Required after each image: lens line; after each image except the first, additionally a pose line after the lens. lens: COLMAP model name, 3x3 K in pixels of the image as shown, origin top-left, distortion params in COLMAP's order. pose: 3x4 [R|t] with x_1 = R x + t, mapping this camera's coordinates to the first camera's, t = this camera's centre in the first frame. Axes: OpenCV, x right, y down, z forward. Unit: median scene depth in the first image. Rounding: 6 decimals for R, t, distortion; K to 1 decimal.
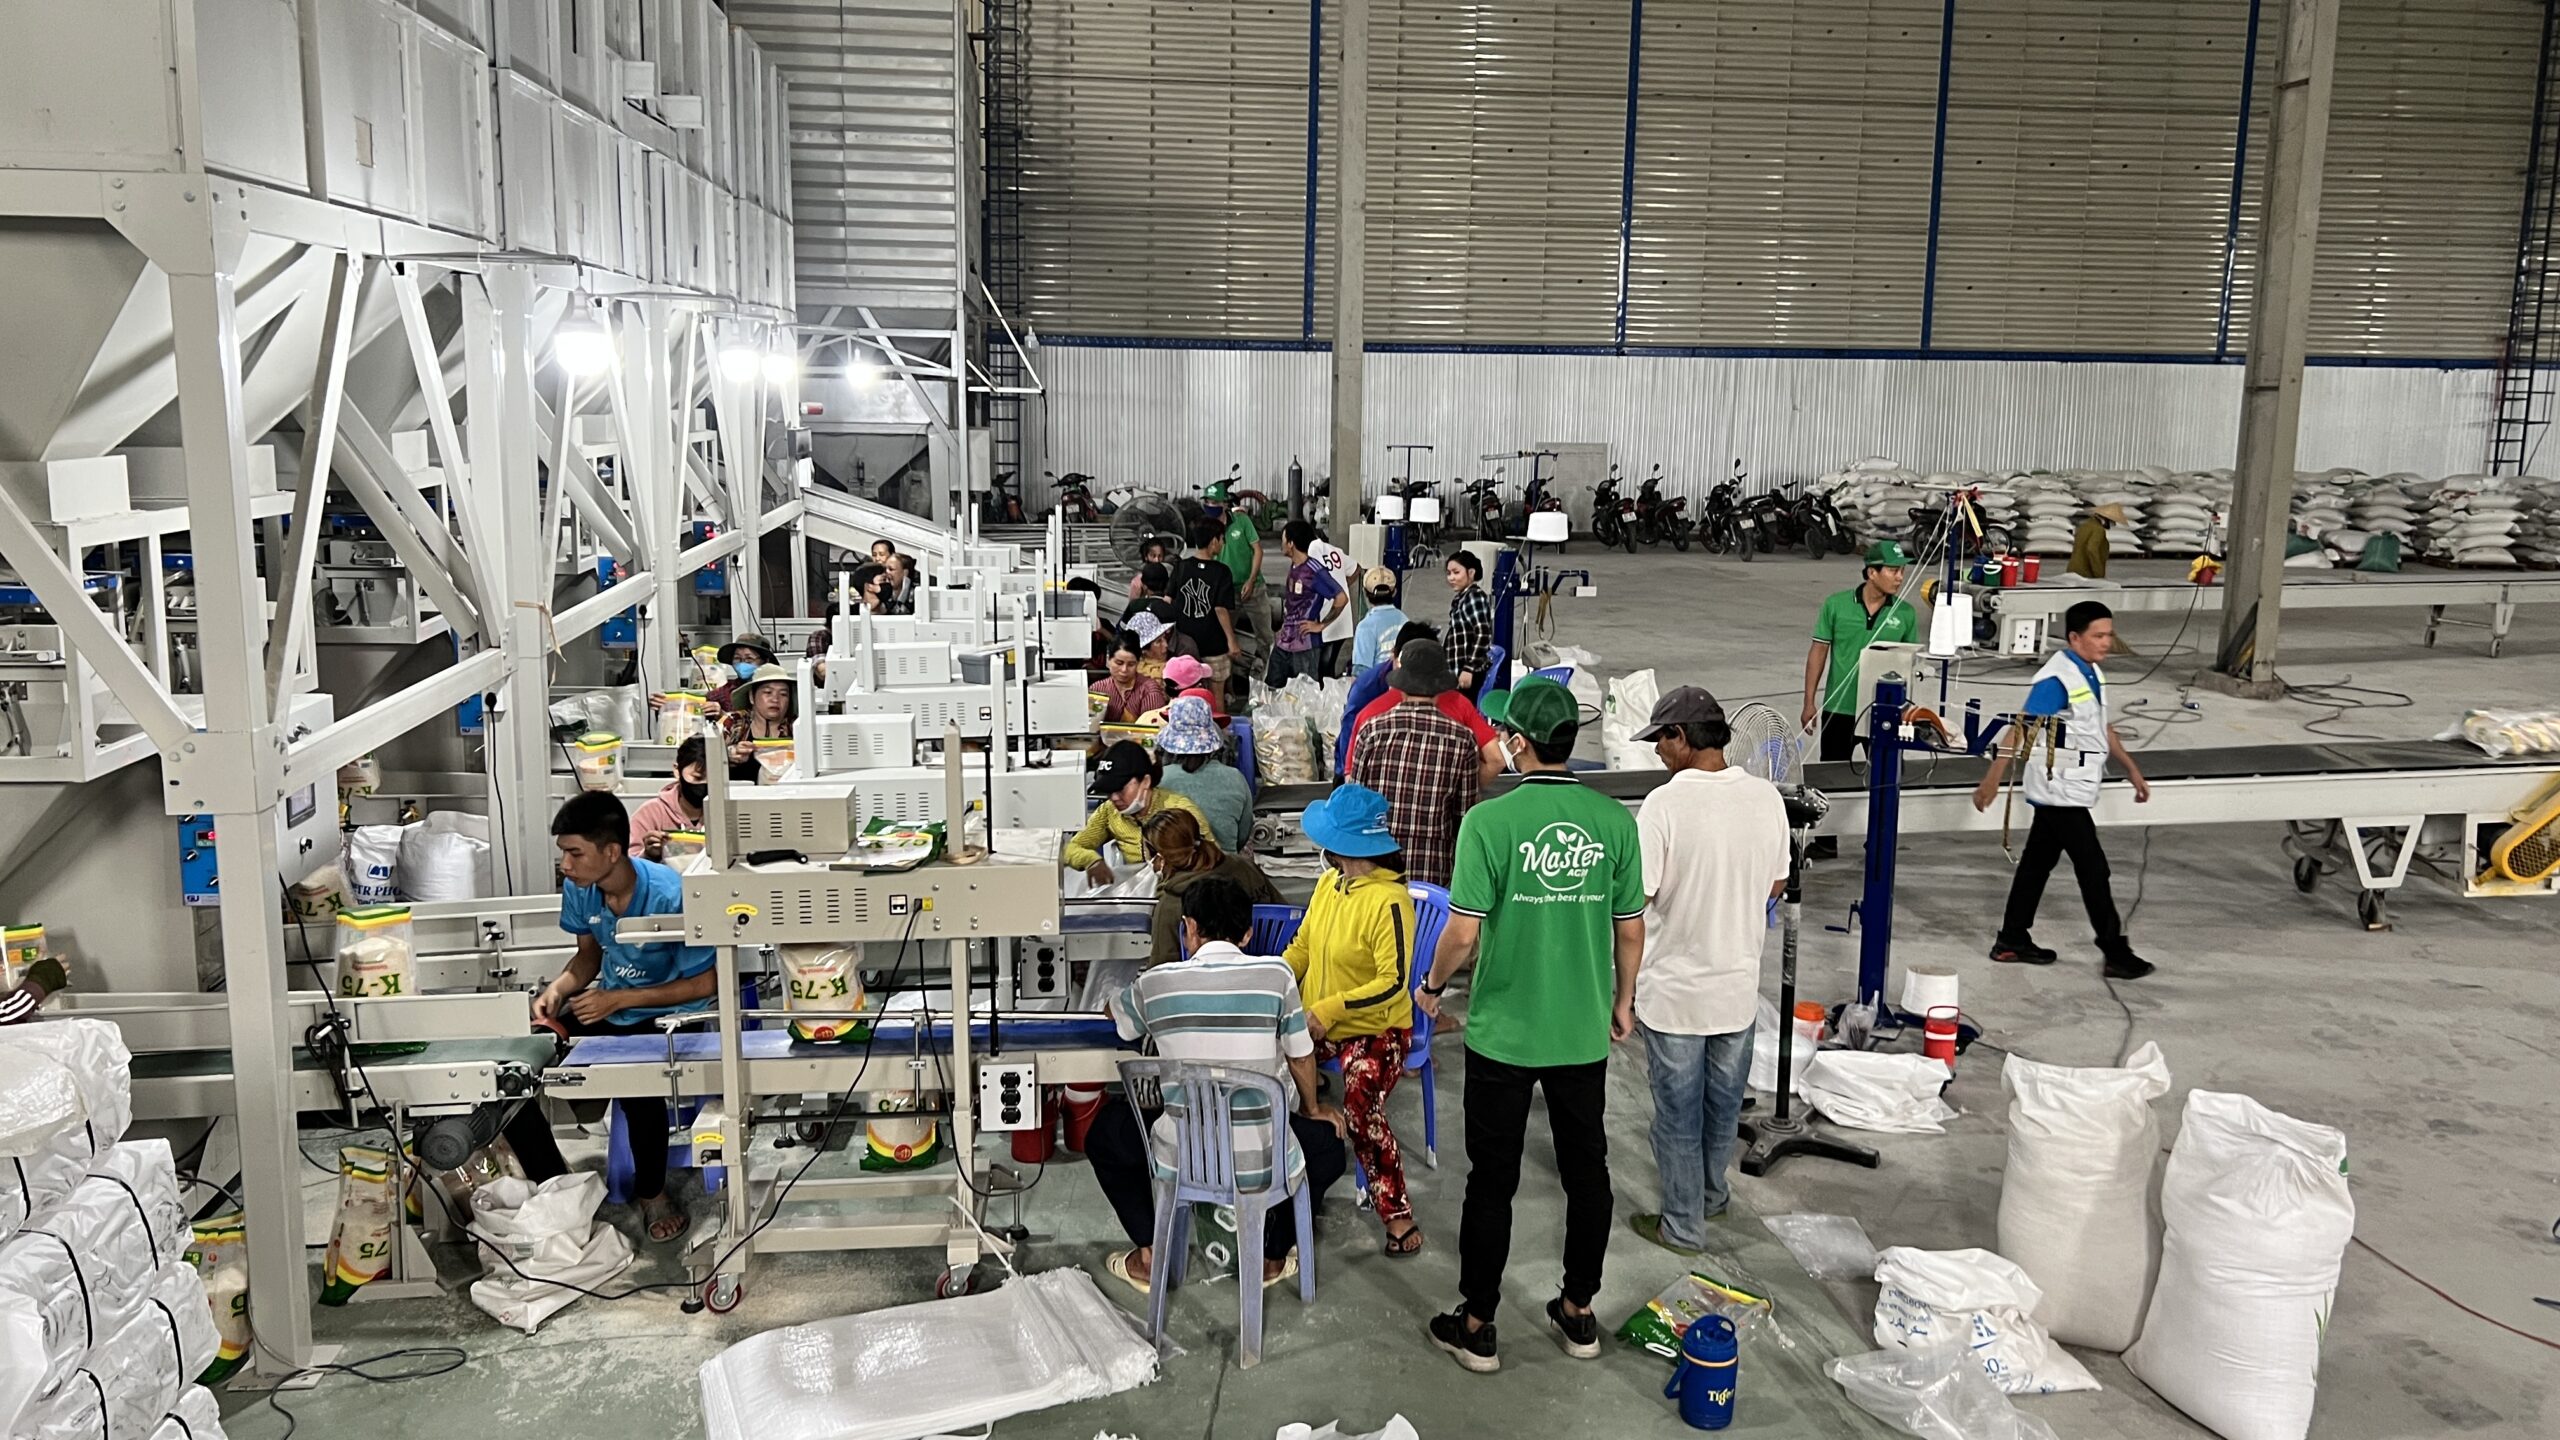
lens RADIAL K [[1981.2, 0, 1280.0], [0, 1981.2, 720.0], [0, 0, 1]] dist [0.070013, -0.119544]
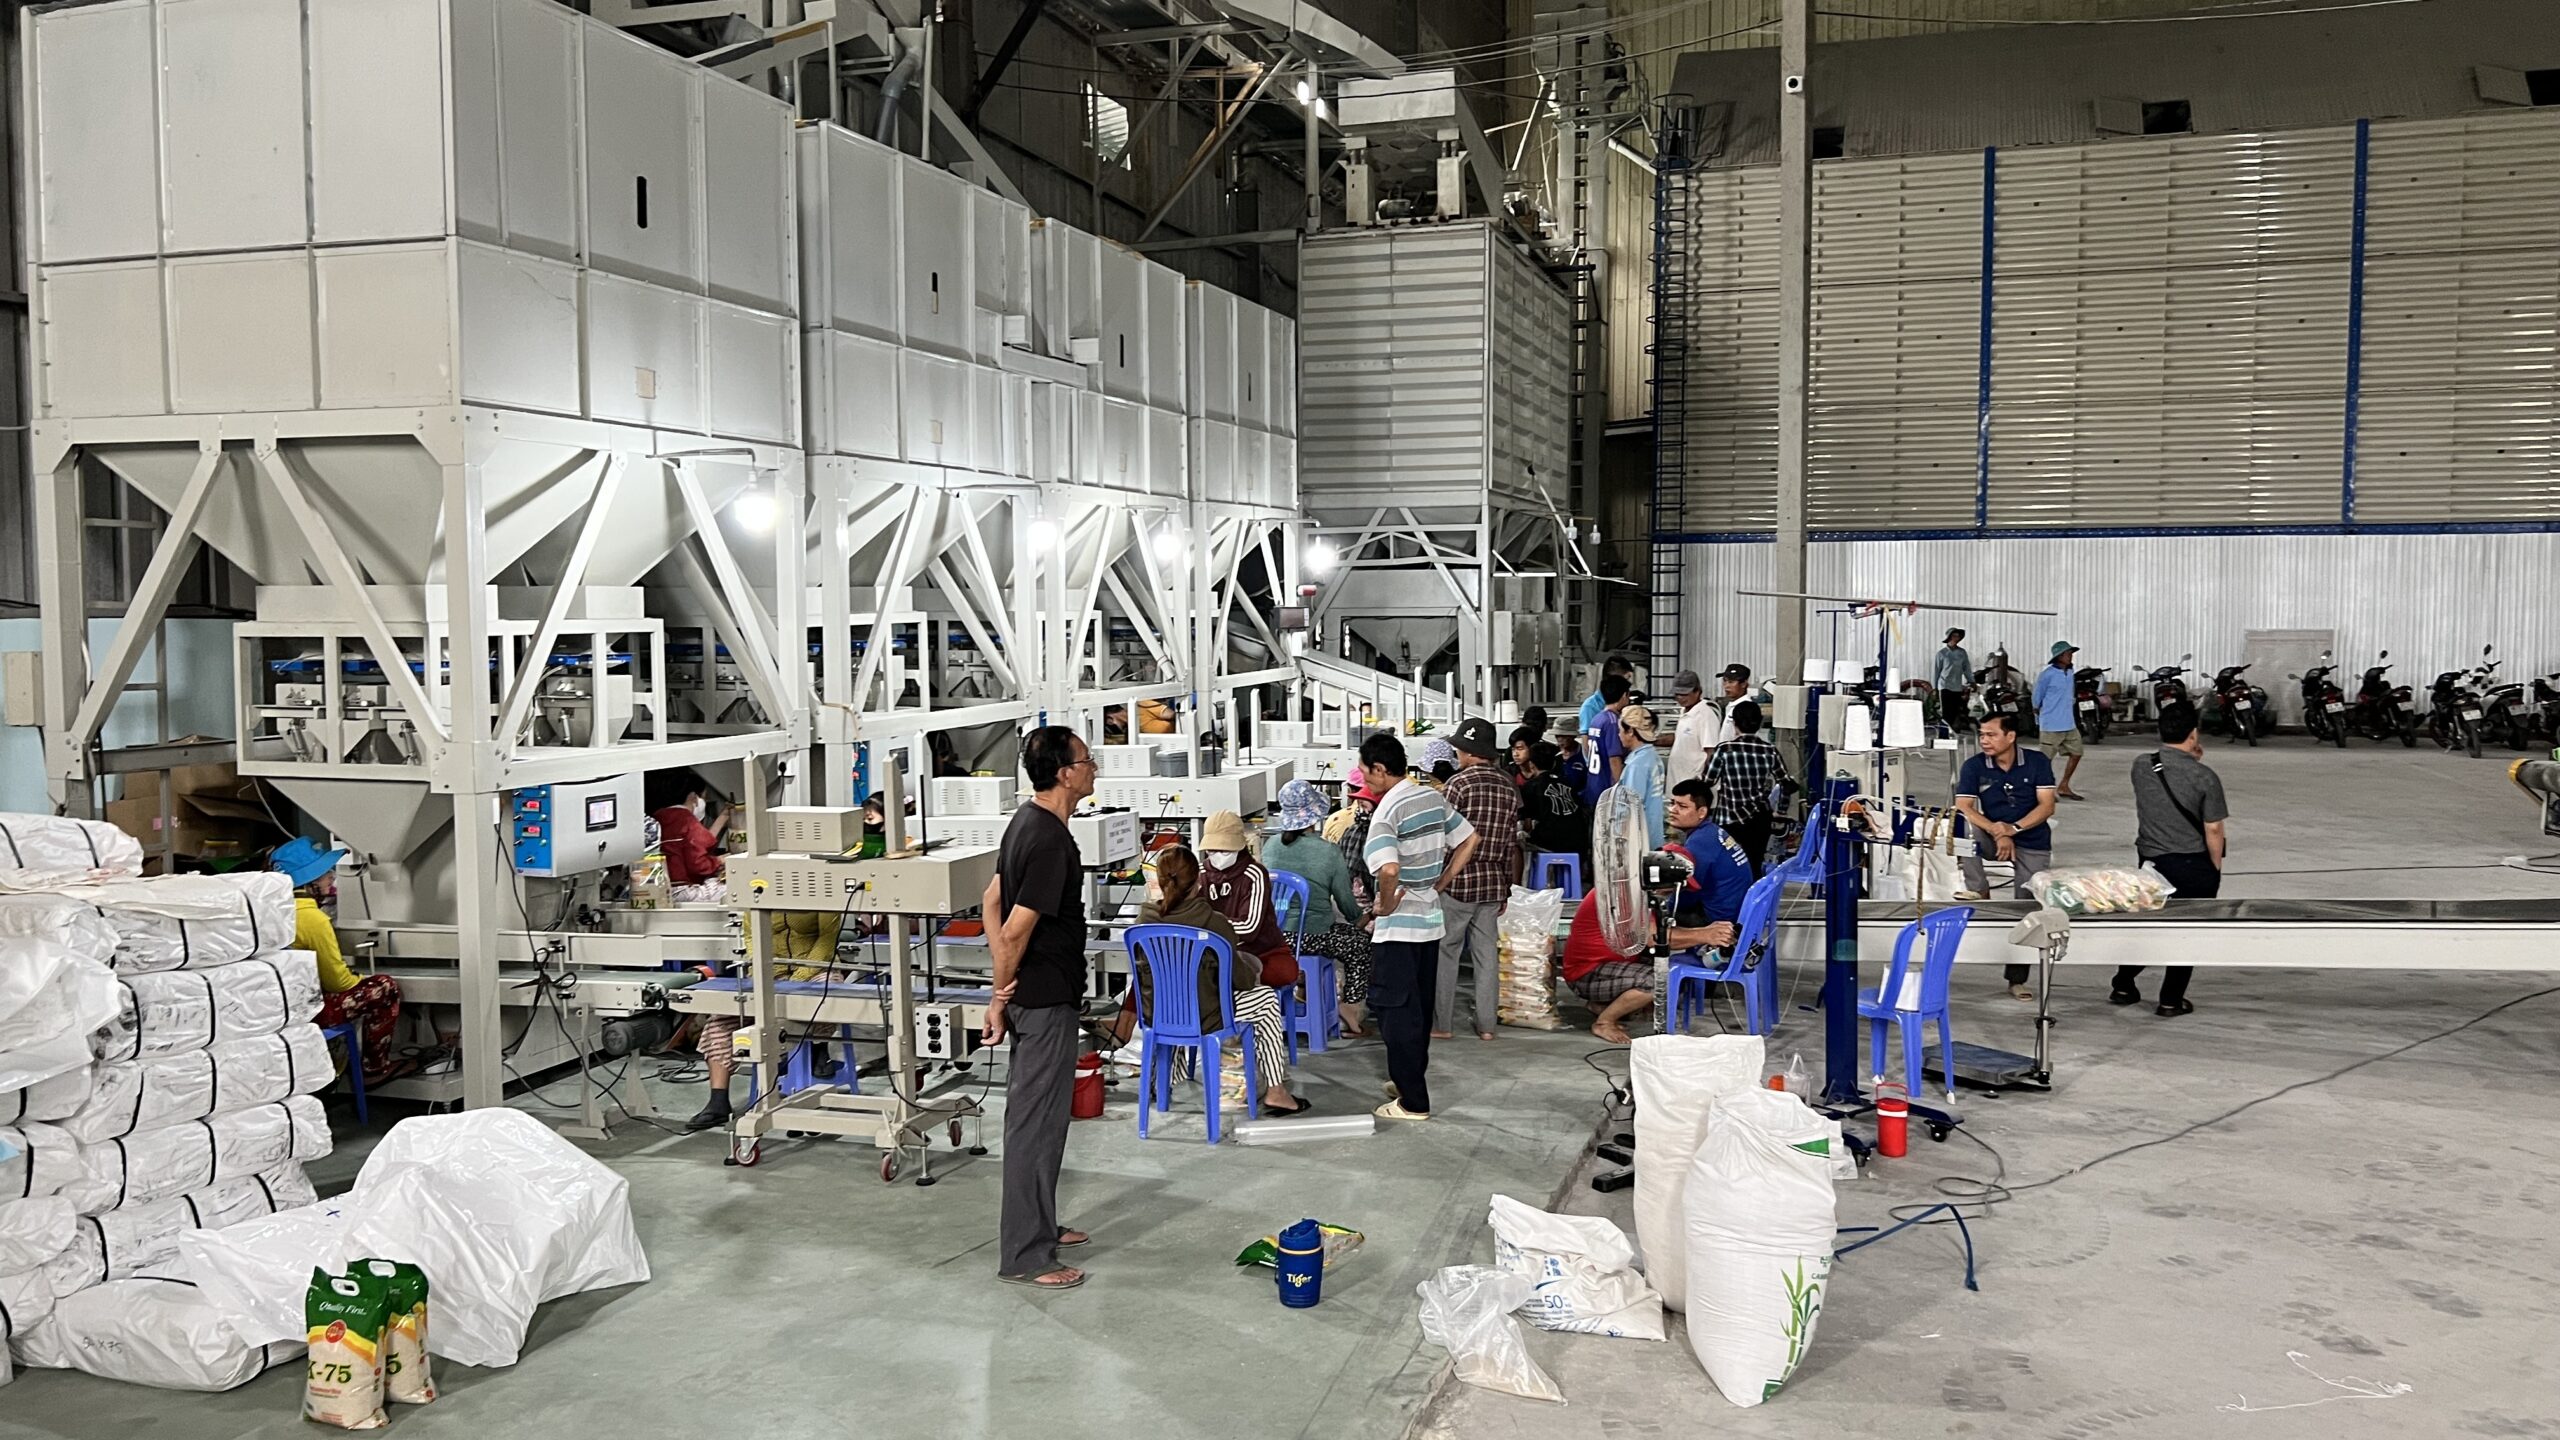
lens RADIAL K [[2004.1, 0, 1279.6], [0, 2004.1, 738.2], [0, 0, 1]] dist [0.091025, -0.171173]
pose [[0.905691, 0.009528, -0.423831, 0.215331], [-0.052318, 0.994617, -0.089440, 0.031834], [0.420698, 0.103179, 0.901314, -0.056666]]
